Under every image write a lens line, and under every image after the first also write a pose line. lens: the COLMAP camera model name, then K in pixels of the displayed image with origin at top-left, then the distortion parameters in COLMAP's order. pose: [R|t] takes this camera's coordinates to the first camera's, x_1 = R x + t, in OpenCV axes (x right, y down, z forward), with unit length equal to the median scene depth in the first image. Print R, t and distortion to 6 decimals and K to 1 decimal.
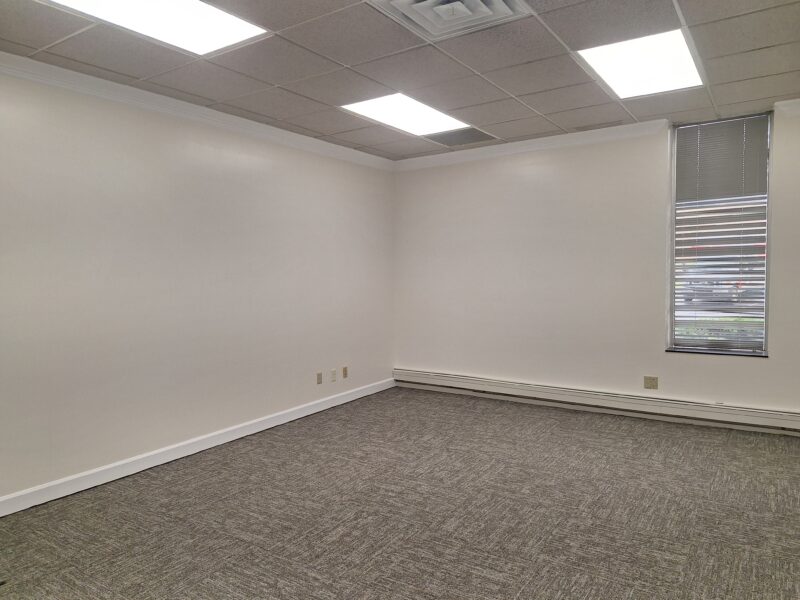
lens RADIAL K [[562.3, 0, 397.3], [0, 562.3, 297.2], [0, 0, 1]] dist [0.097150, -0.121711]
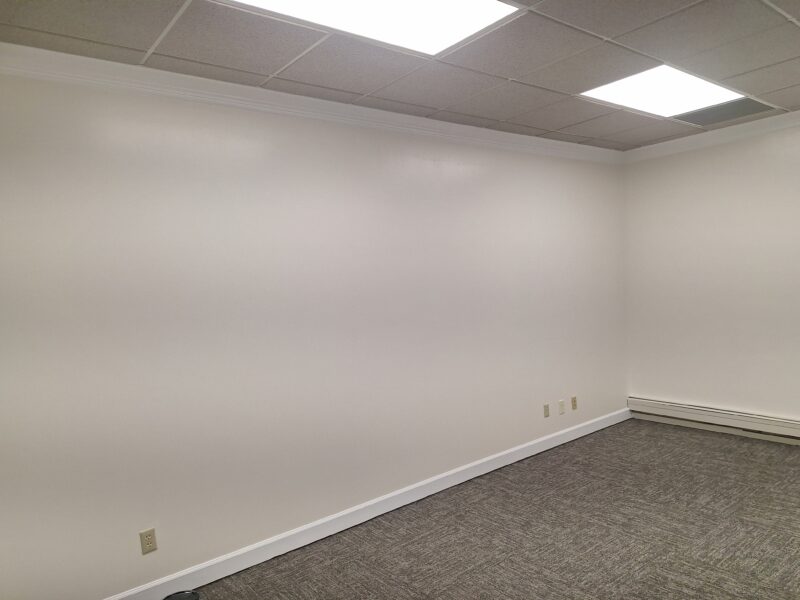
lens RADIAL K [[562.3, 0, 397.3], [0, 562.3, 297.2], [0, 0, 1]] dist [0.097150, -0.121711]
pose [[0.950685, -0.031266, -0.308579, -0.103226], [0.030114, 0.999510, -0.008496, -0.039530], [0.308694, -0.001216, 0.951161, 0.123000]]
